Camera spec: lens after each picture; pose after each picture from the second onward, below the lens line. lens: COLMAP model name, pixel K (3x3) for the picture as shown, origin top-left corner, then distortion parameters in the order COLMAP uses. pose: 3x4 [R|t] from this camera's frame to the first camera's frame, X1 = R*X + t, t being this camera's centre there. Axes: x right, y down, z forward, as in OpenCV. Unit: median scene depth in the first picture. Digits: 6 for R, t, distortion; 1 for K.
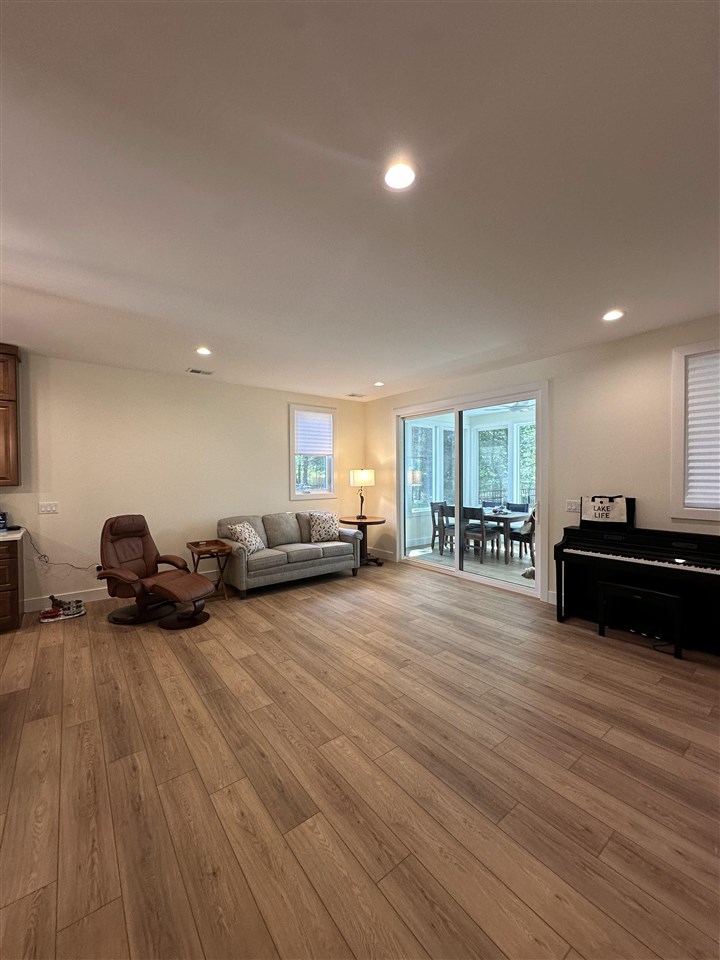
lens RADIAL K [[382.8, 0, 358.7], [0, 382.8, 477.0], [0, 0, 1]] dist [-0.008330, 0.001465]
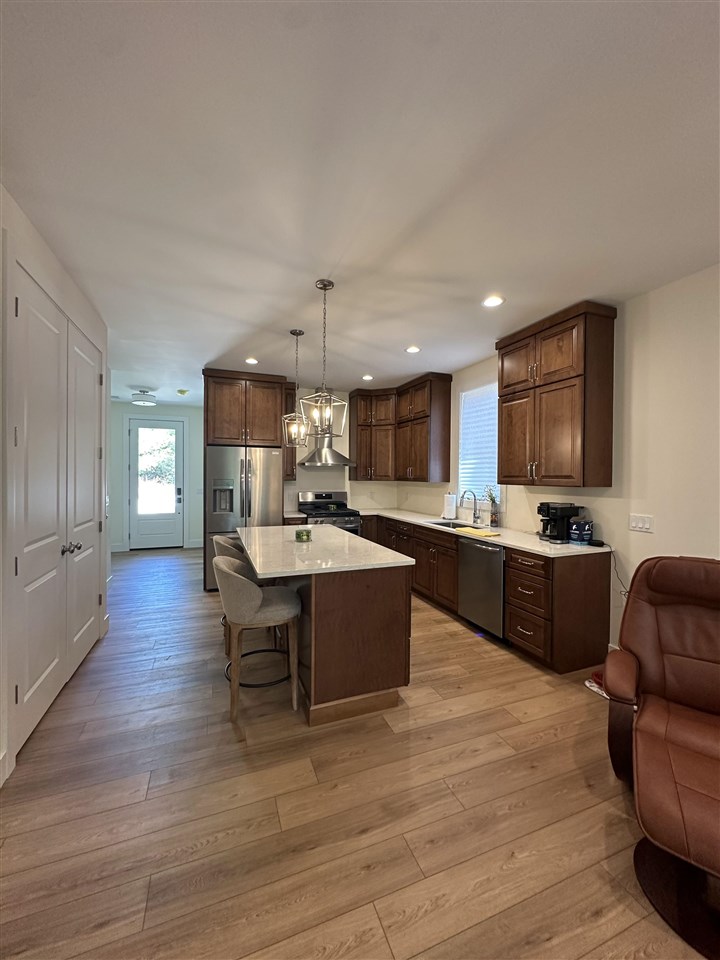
lens RADIAL K [[382.8, 0, 358.8], [0, 382.8, 476.7], [0, 0, 1]] dist [-0.008330, 0.001465]
pose [[-0.270511, 0.011534, -0.962648, -0.055847], [-0.014863, 0.999759, 0.016155, -0.003529], [0.962602, 0.018678, -0.270274, 0.875620]]
